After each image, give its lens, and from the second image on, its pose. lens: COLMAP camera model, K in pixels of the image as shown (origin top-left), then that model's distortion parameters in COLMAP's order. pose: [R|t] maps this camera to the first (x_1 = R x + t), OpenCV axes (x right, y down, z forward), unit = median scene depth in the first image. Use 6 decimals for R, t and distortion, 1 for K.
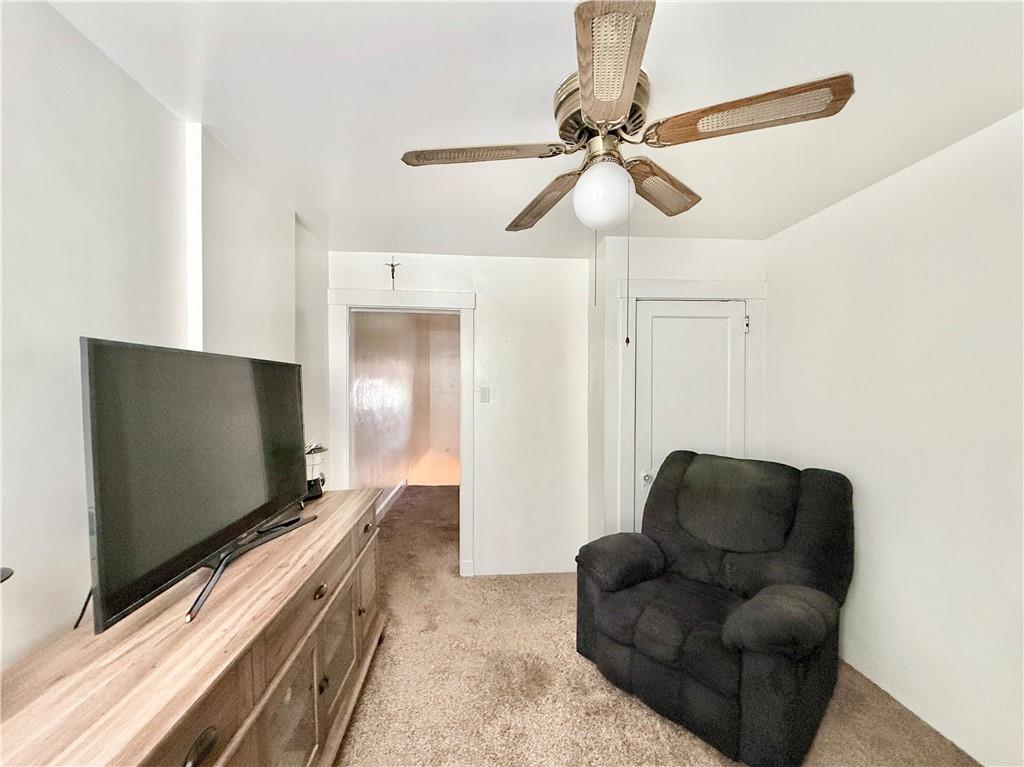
lens RADIAL K [[409.2, 0, 506.8], [0, 409.2, 390.0], [0, 0, 1]] dist [0.002591, 0.000258]
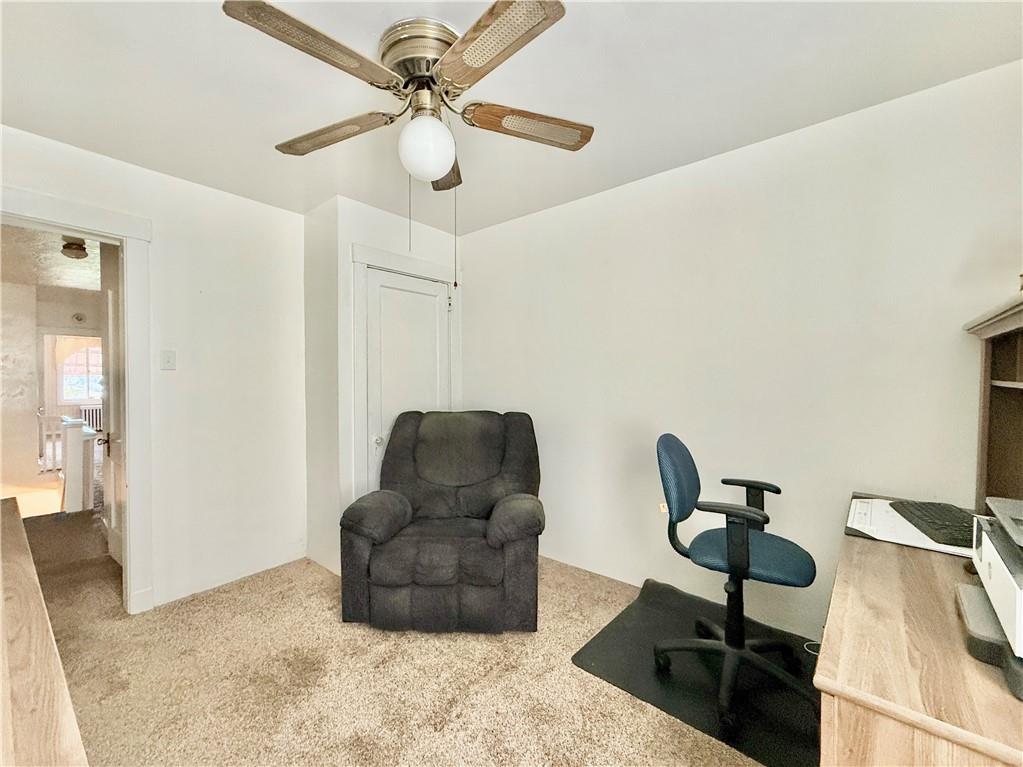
lens RADIAL K [[408.8, 0, 506.3], [0, 408.8, 373.1], [0, 0, 1]] dist [0.002591, 0.000258]
pose [[0.716593, -0.012123, 0.697387, -0.220924], [0.014091, 0.999896, 0.002902, 0.068398], [-0.697350, 0.007748, 0.716689, 0.054406]]
